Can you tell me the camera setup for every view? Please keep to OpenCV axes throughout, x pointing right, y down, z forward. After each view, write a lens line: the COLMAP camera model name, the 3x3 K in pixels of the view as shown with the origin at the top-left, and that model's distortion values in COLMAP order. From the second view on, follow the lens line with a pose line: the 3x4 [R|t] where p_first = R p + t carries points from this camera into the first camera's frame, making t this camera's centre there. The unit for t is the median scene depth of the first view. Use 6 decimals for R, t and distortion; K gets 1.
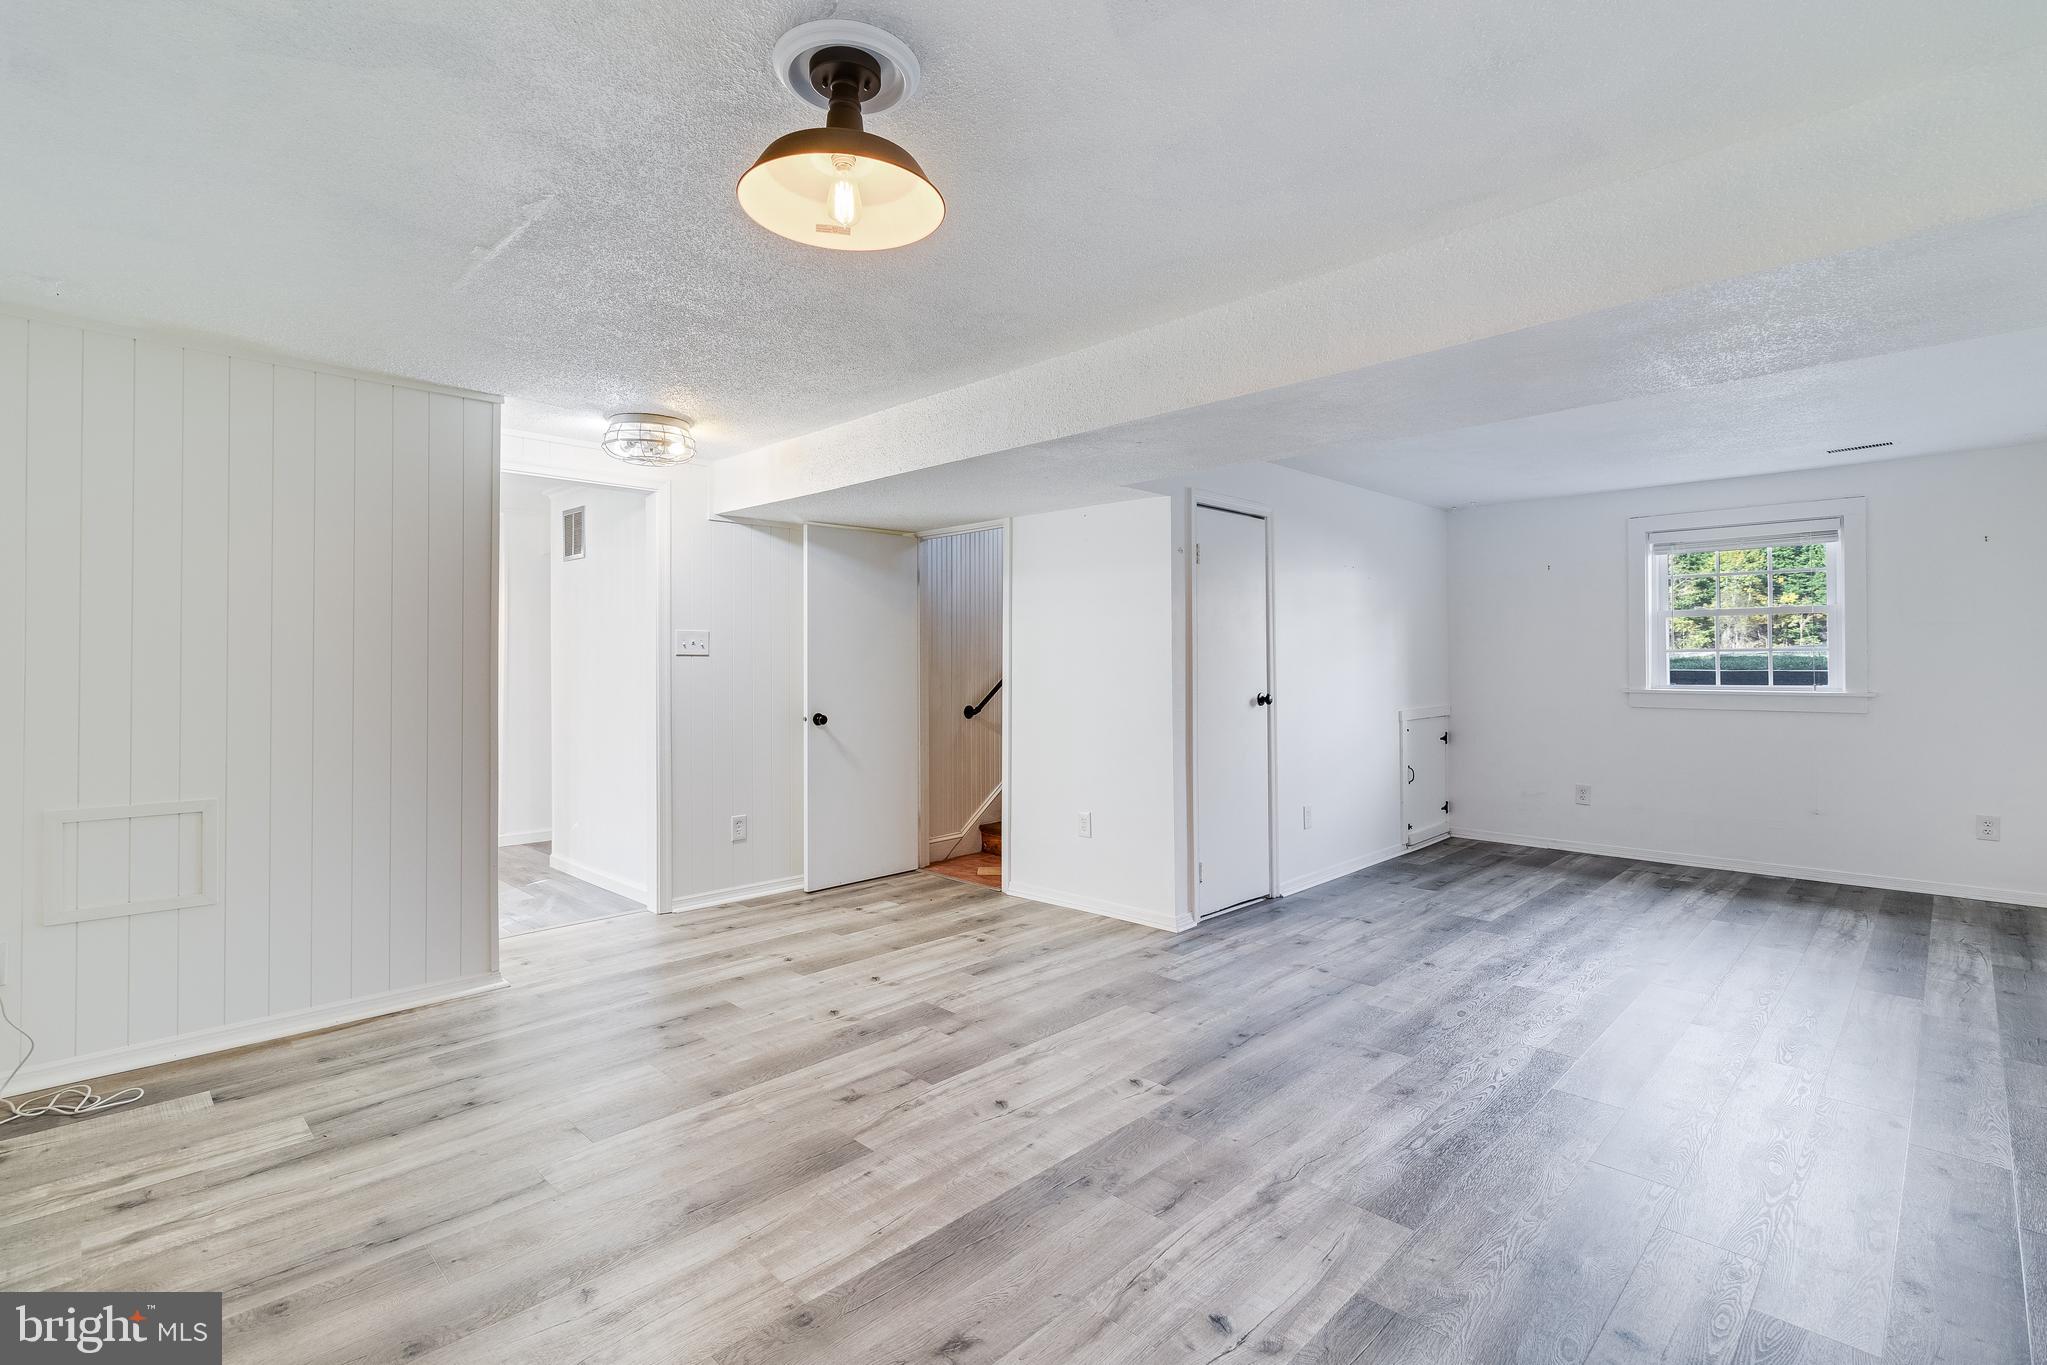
lens RADIAL K [[941.5, 0, 1026.6], [0, 941.5, 673.1], [0, 0, 1]] dist [0.004640, 0.000376]
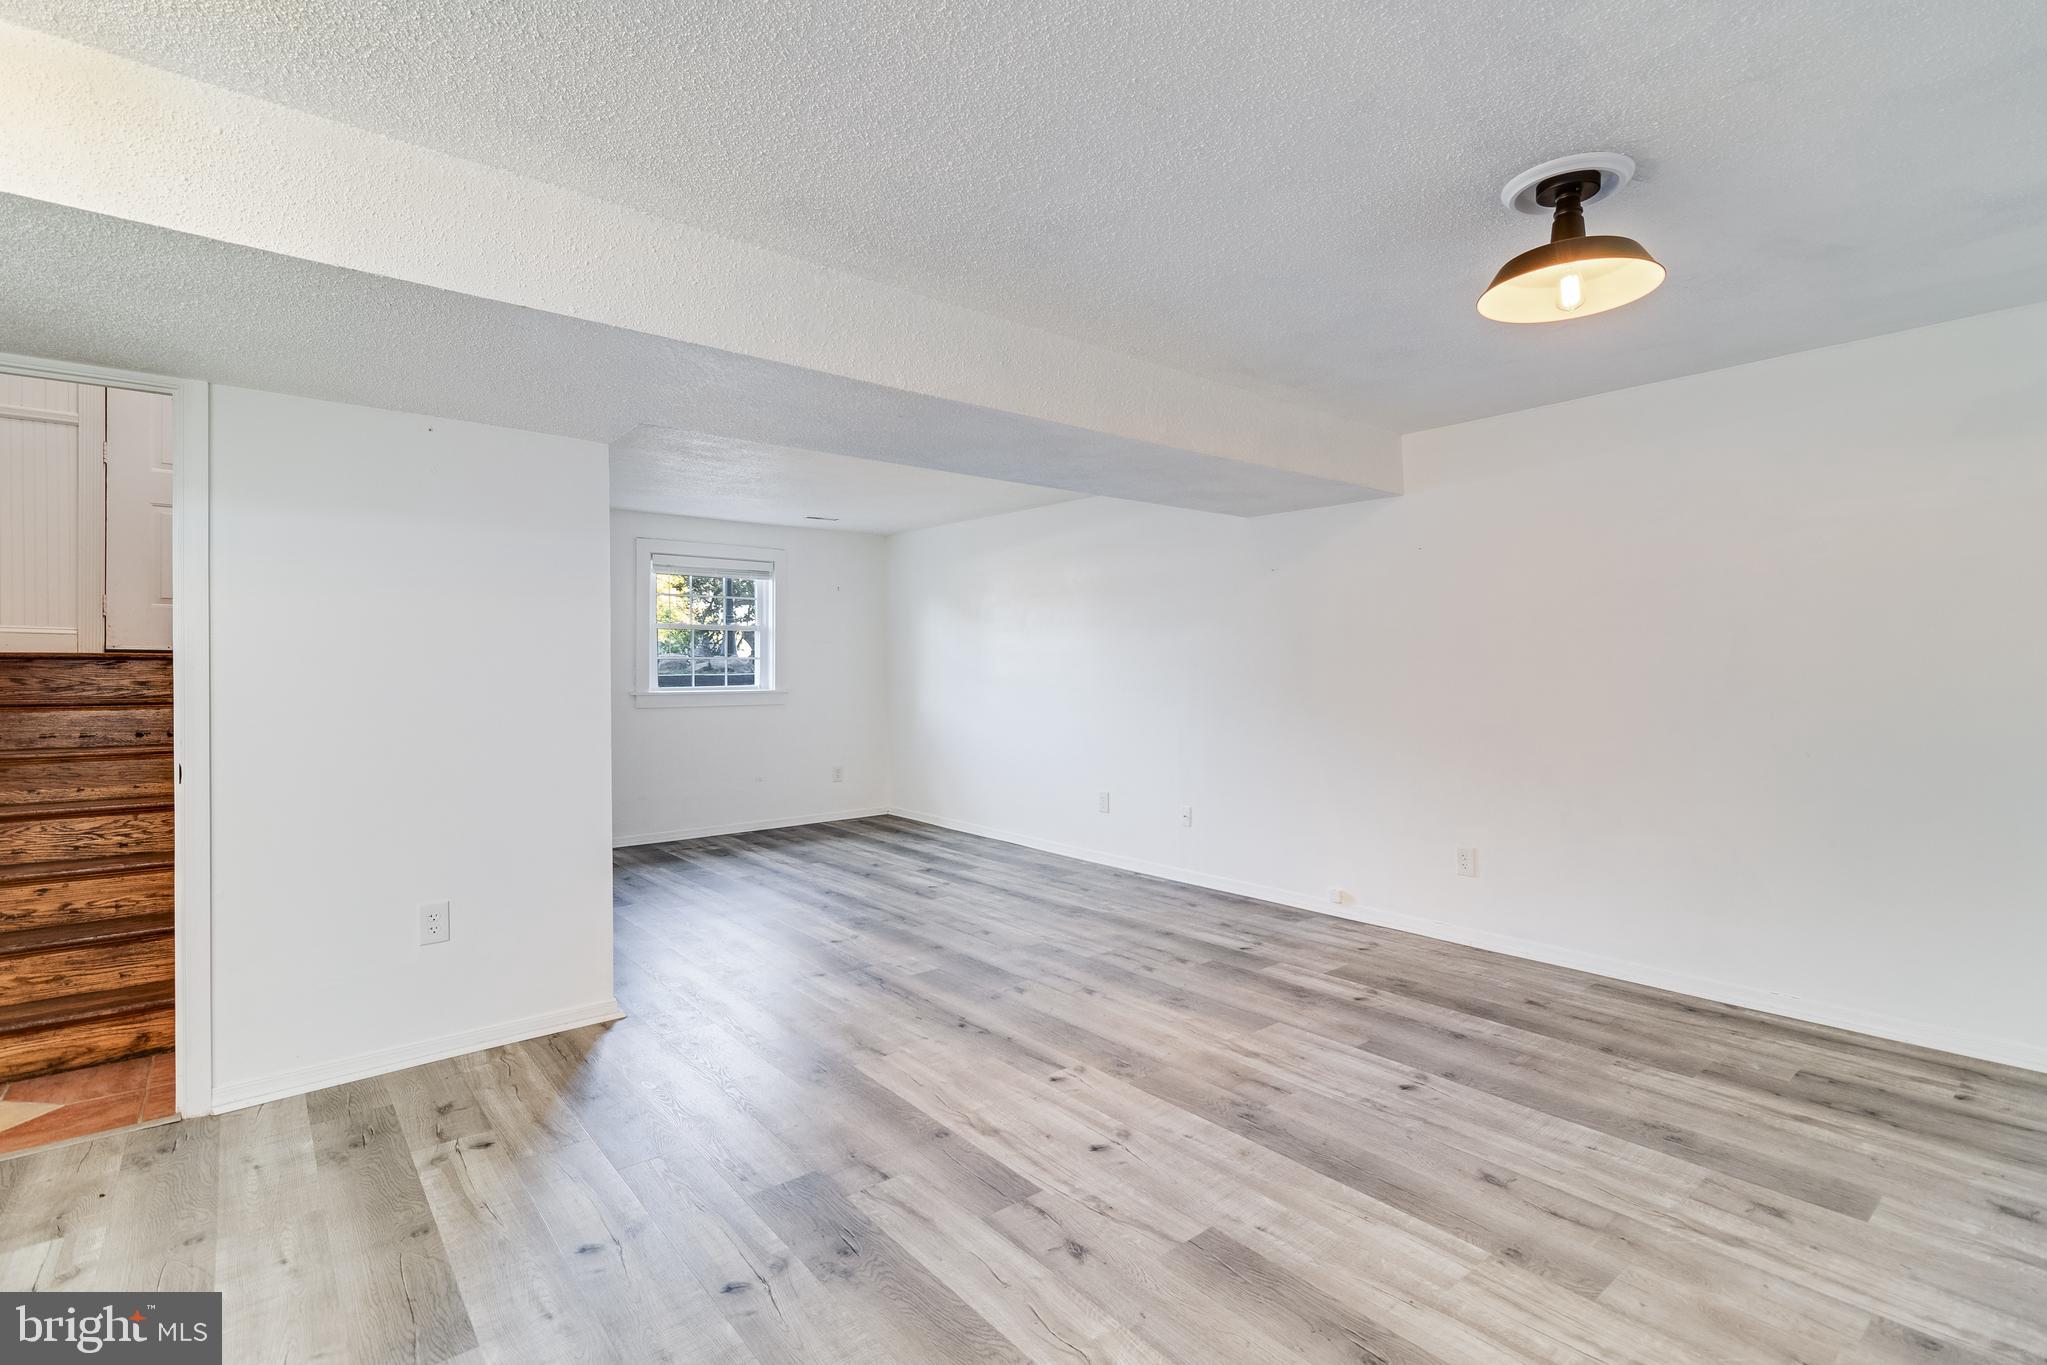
lens RADIAL K [[941.5, 0, 1026.6], [0, 941.5, 673.1], [0, 0, 1]] dist [0.004640, 0.000376]
pose [[0.099206, -0.000471, 0.995067, -0.894273], [0.008782, 0.999961, -0.000402, -0.001106], [-0.995028, 0.008779, 0.099206, 0.929018]]
